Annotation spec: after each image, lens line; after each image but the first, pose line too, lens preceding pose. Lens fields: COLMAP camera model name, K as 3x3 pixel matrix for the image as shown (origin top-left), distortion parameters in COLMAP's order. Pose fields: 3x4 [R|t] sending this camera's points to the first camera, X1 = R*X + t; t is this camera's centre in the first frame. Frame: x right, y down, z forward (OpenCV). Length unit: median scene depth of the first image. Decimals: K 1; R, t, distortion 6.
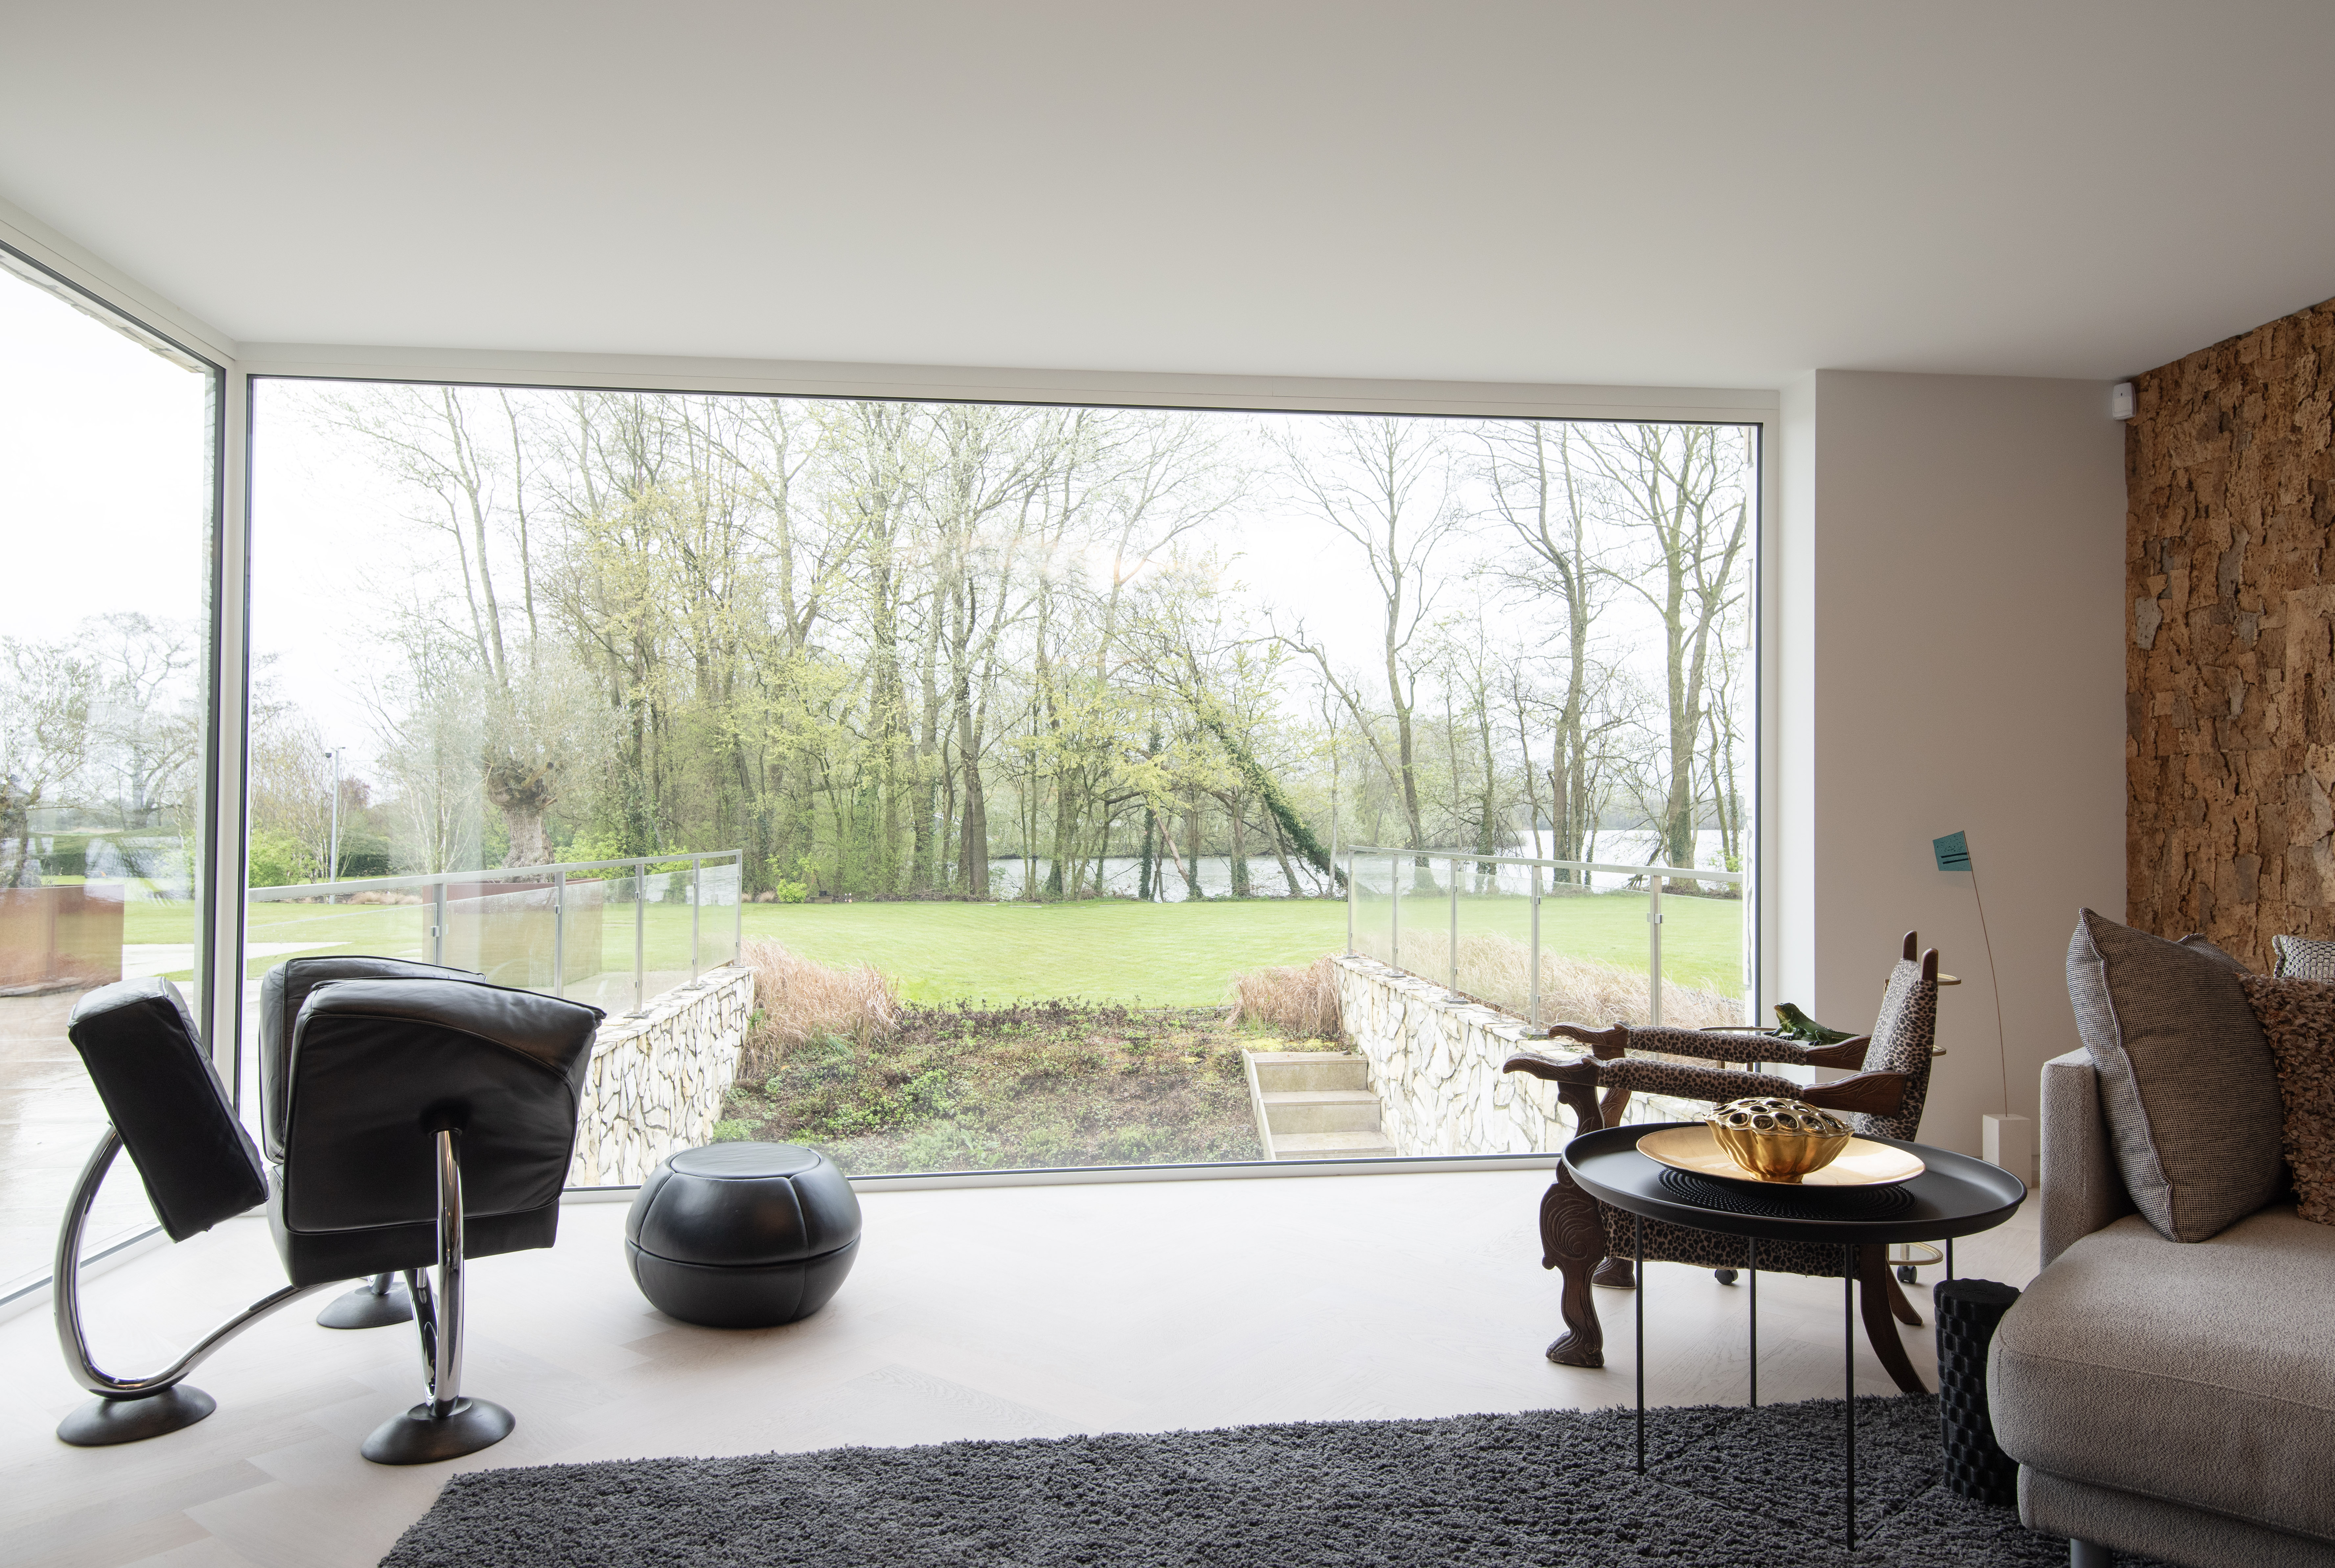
lens RADIAL K [[1281.0, 0, 1176.4], [0, 1281.0, 795.6], [0, 0, 1]] dist [0.005870, 0.000282]
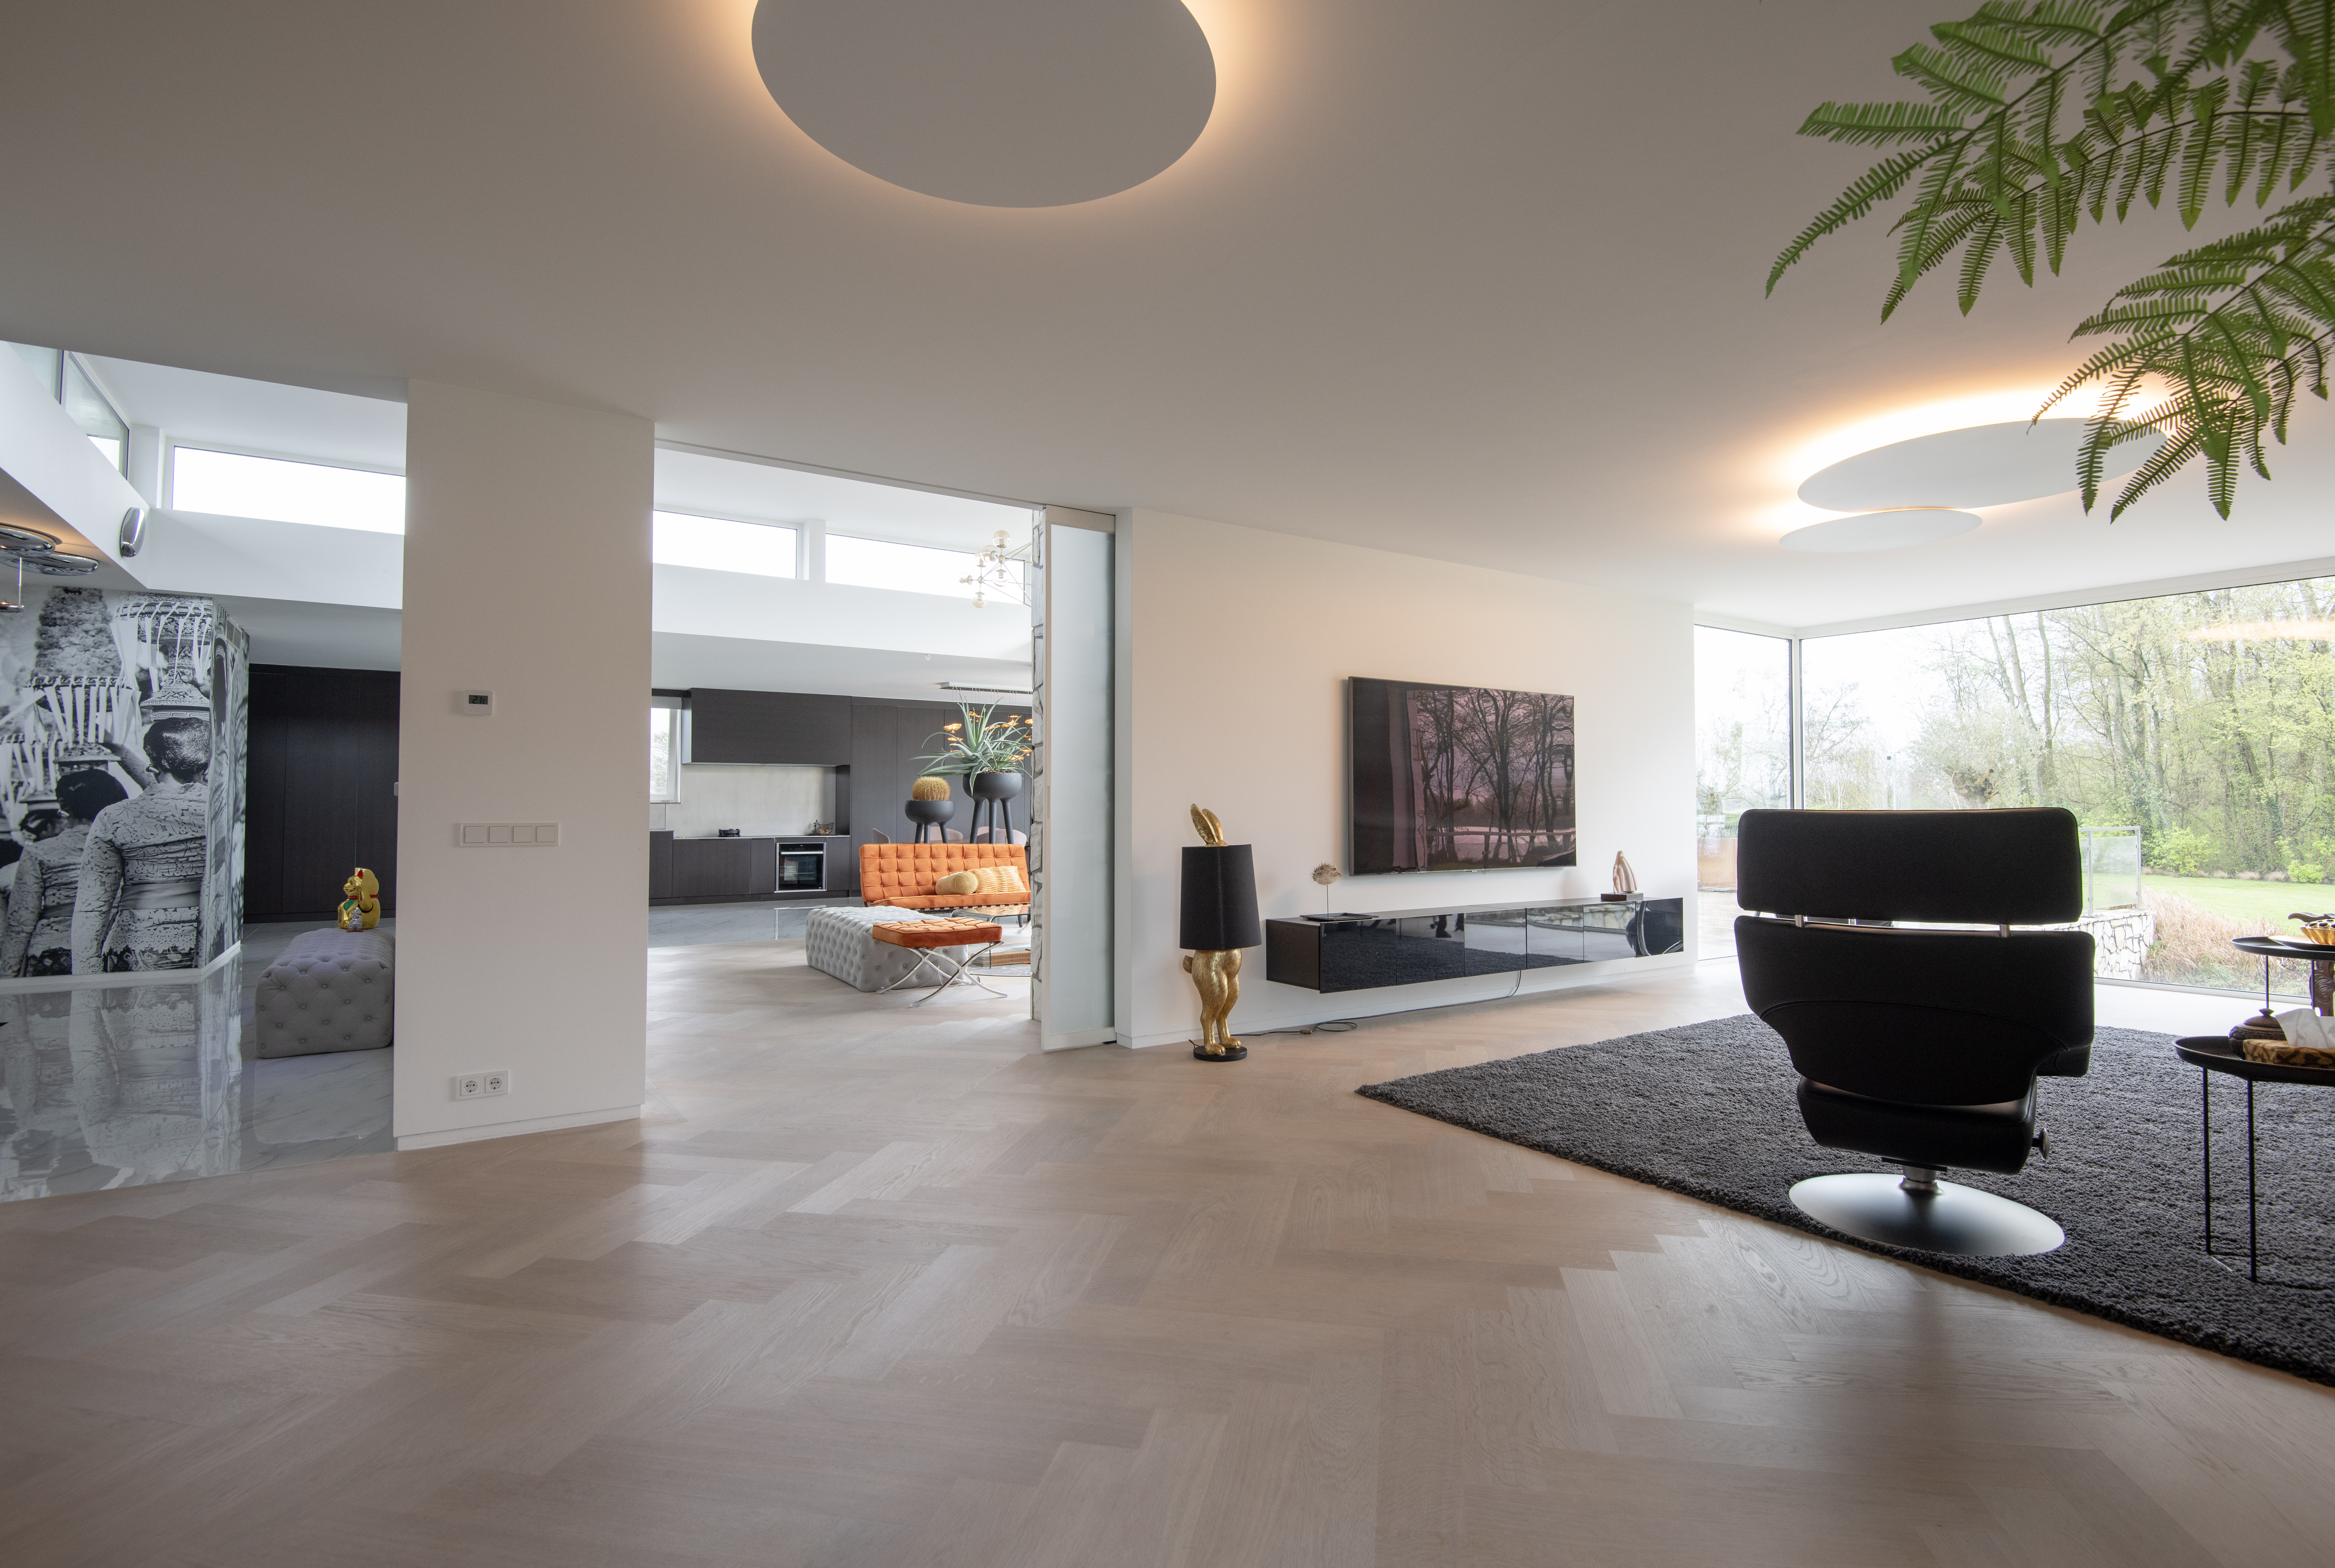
lens RADIAL K [[1180.5, 0, 1177.7], [0, 1180.5, 781.2], [0, 0, 1]] dist [-0.005995, -0.000854]
pose [[0.410436, -0.016942, -0.911732, 0.196750], [0.017206, 0.999793, -0.010833, -0.005379], [0.911727, -0.011241, 0.410643, -0.239505]]
